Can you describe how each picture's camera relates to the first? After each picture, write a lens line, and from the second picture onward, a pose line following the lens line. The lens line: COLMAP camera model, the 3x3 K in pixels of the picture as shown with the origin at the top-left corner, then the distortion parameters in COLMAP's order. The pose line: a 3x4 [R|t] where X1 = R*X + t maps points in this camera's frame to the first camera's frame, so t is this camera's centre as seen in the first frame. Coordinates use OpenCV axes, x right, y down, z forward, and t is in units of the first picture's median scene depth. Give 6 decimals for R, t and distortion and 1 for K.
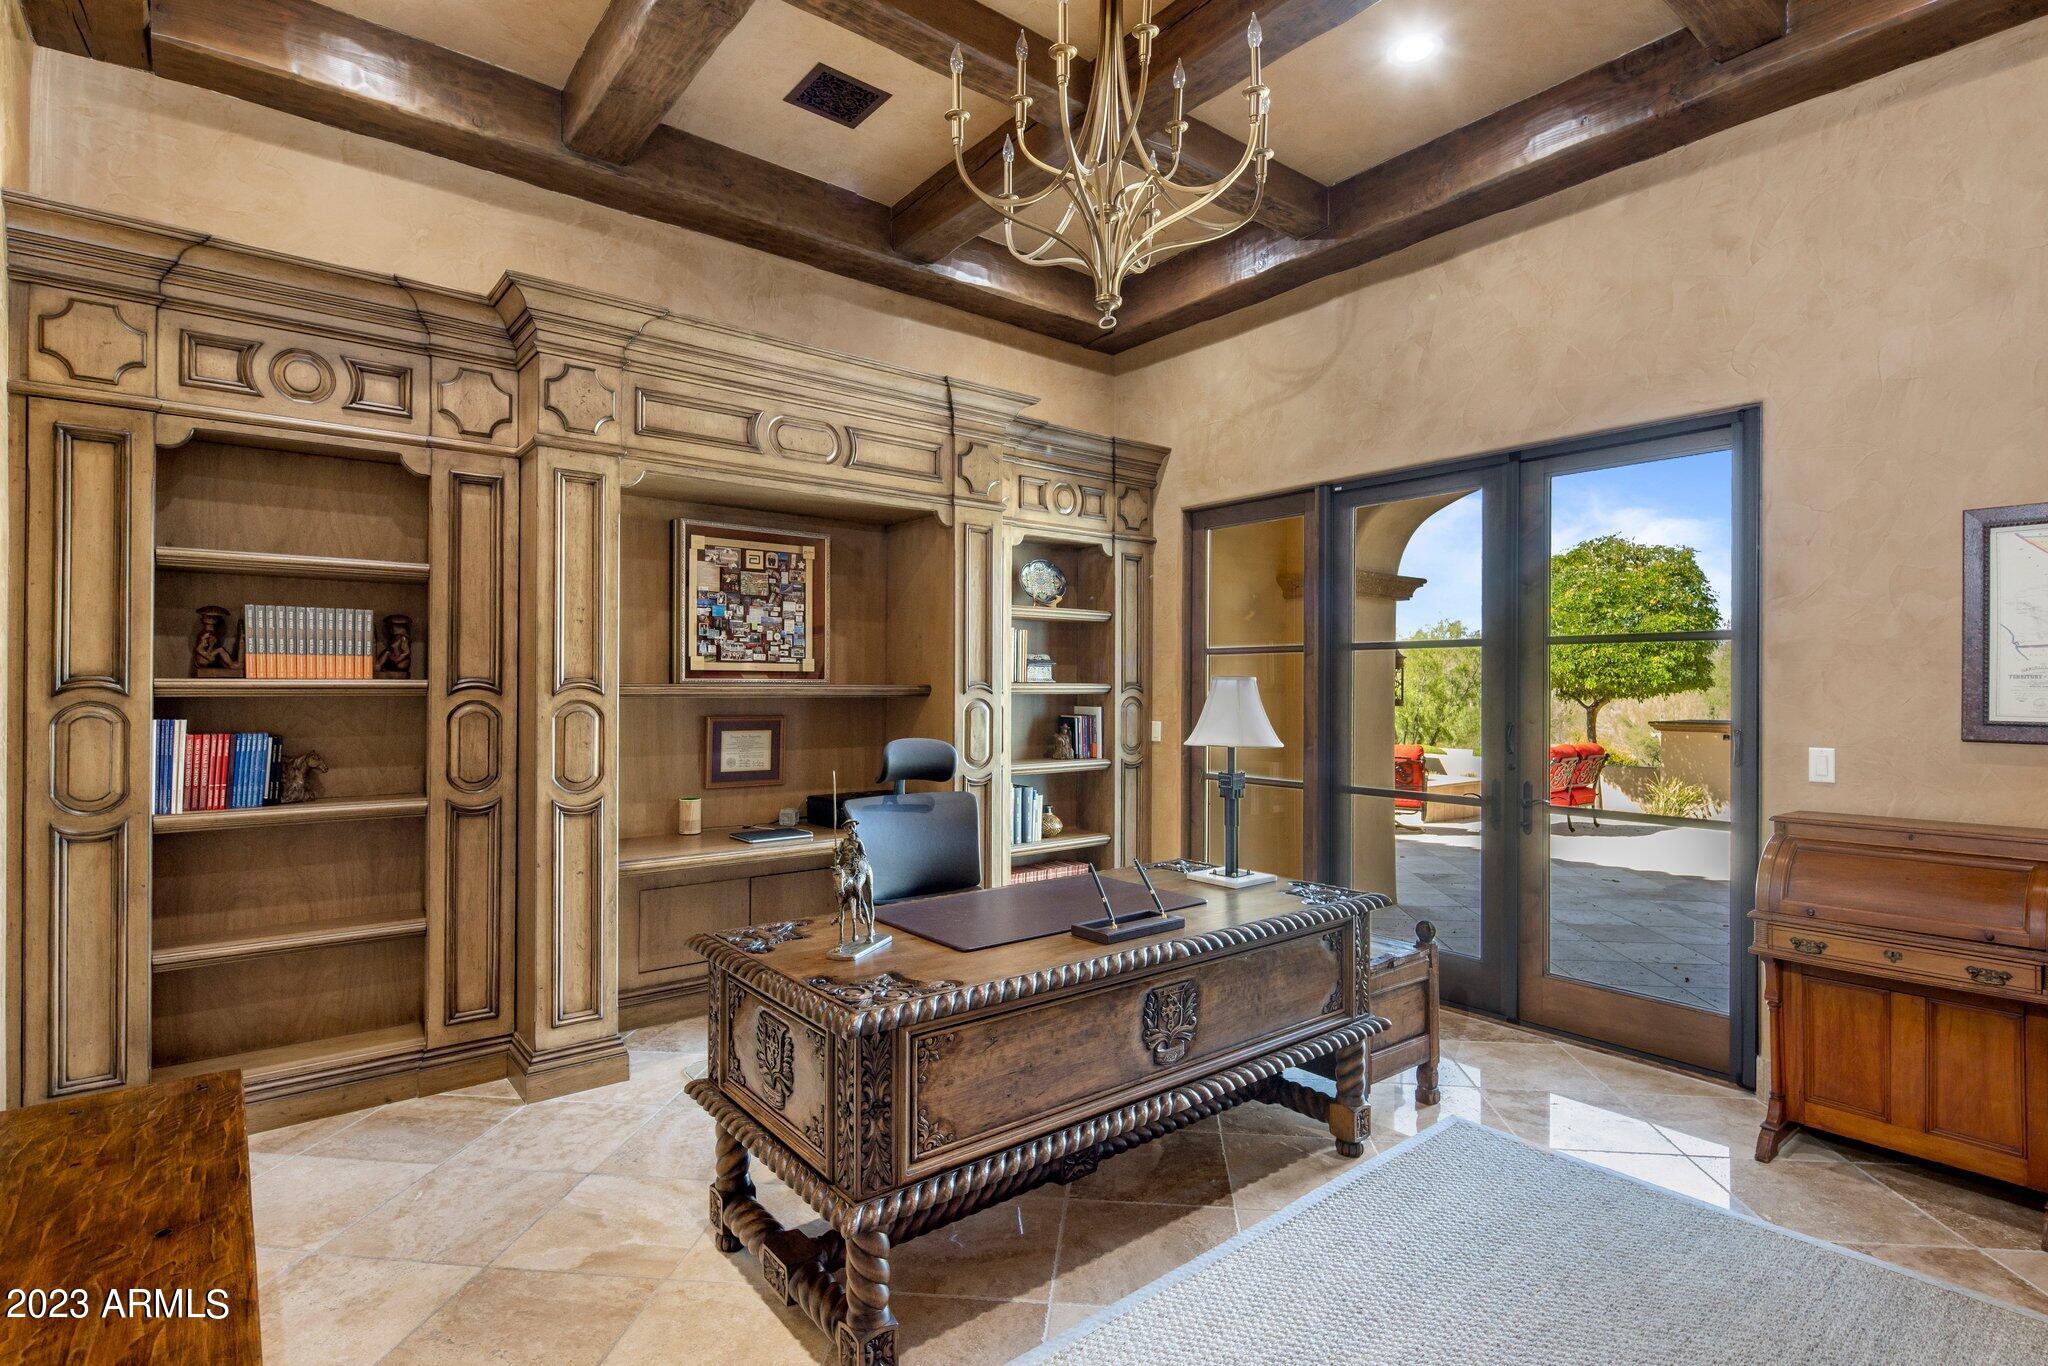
lens RADIAL K [[990.6, 0, 1024.5], [0, 990.6, 742.1], [0, 0, 1]] dist [0.000995, -0.001053]
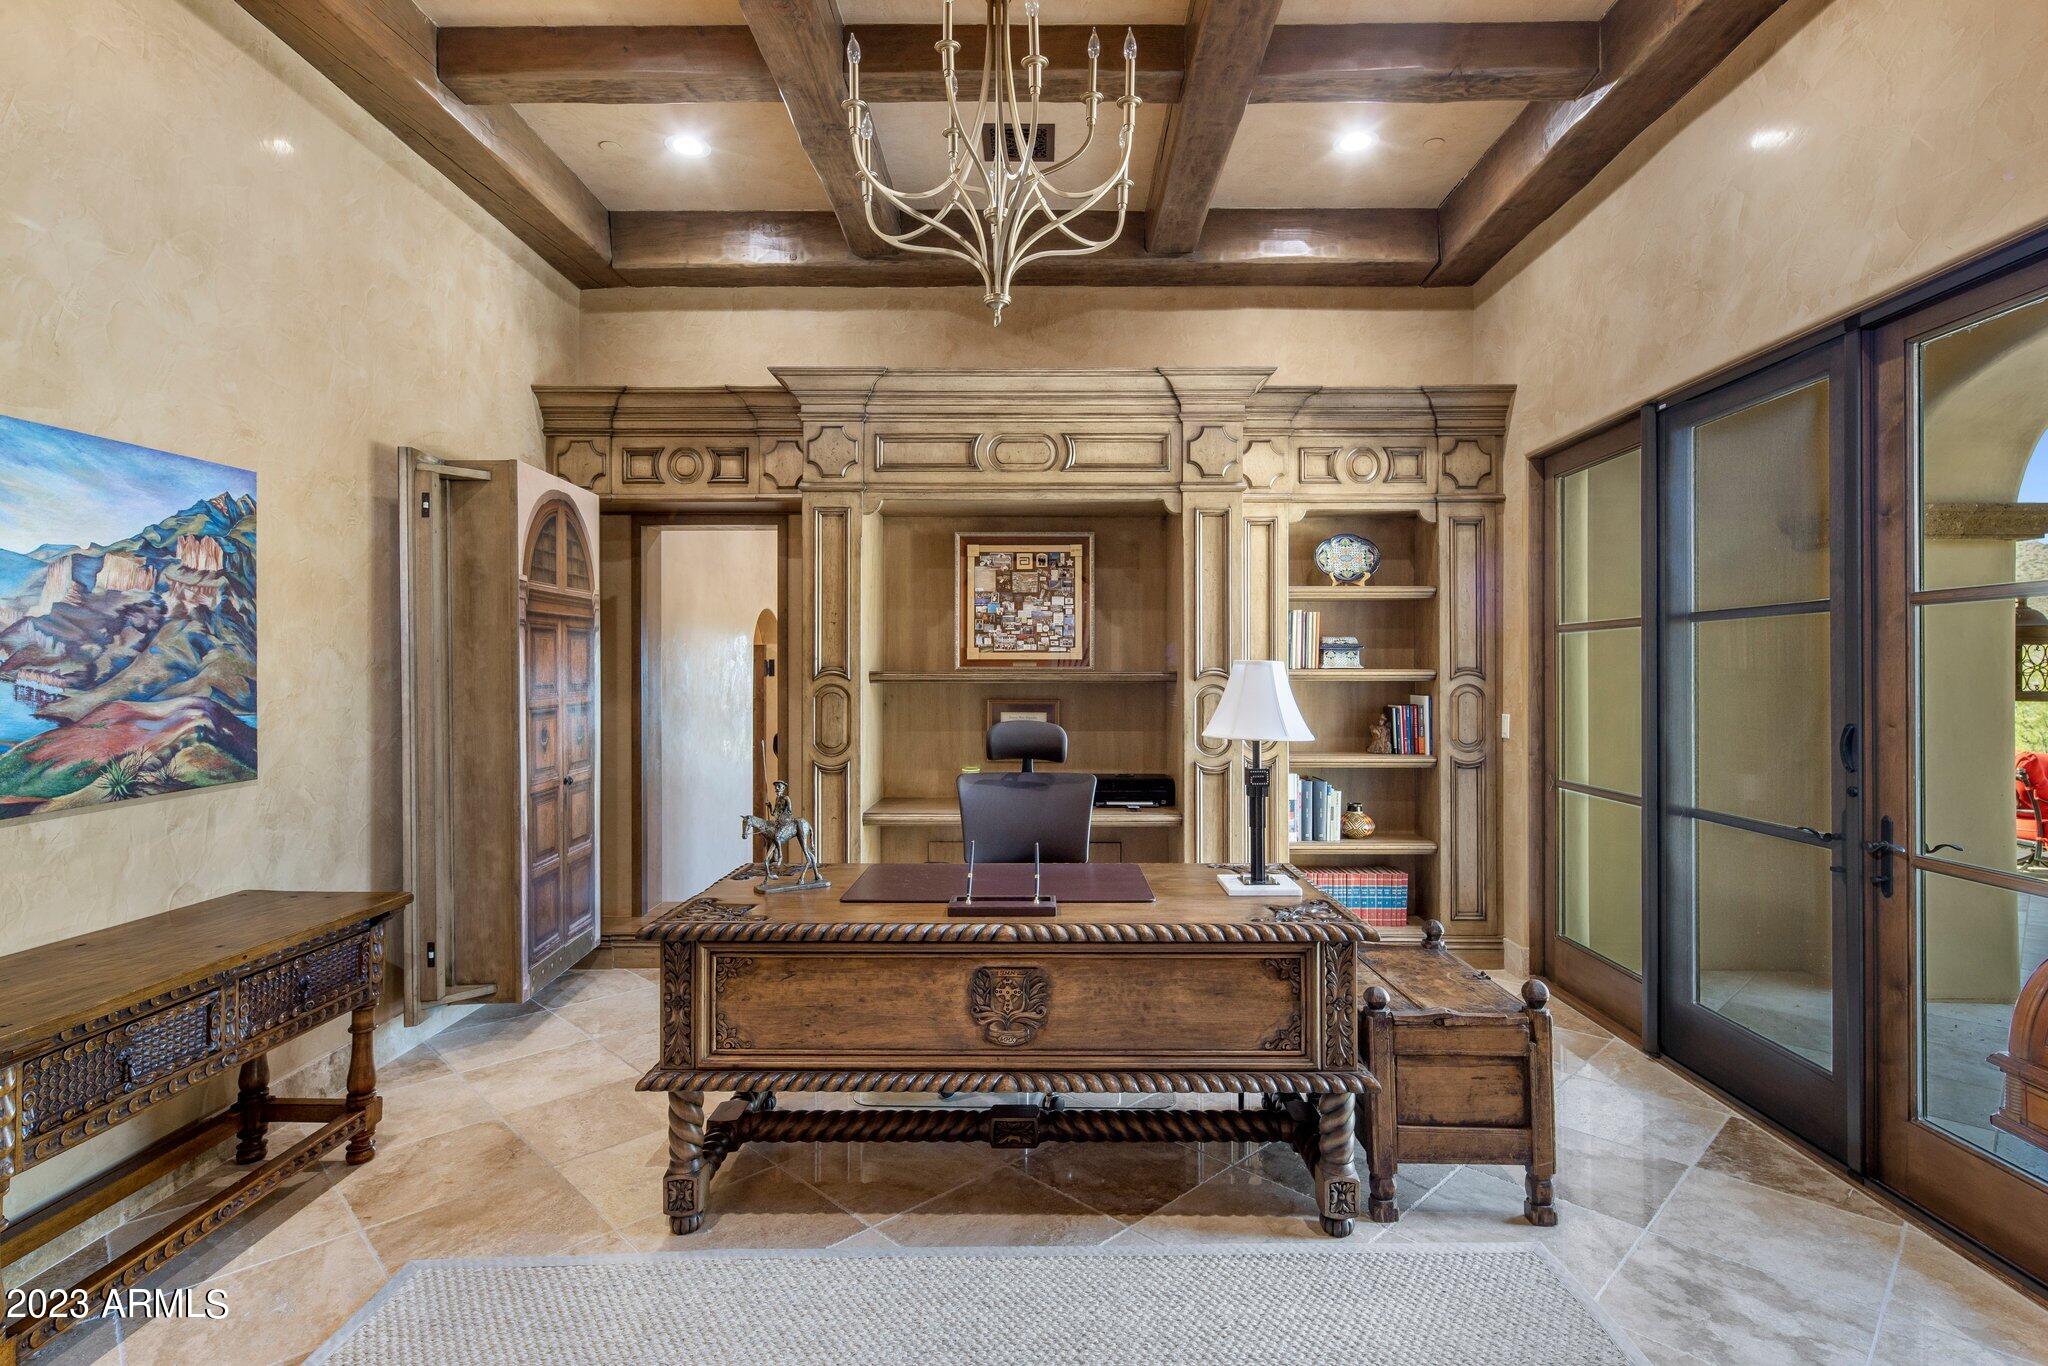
lens RADIAL K [[986.6, 0, 1024.3], [0, 986.6, 726.9], [0, 0, 1]] dist [0.001130, -0.000952]
pose [[0.775658, 0.031346, -0.630375, 0.455378], [-0.033132, 0.999411, 0.008928, -0.005343], [0.630283, 0.013961, 0.776240, 0.131617]]
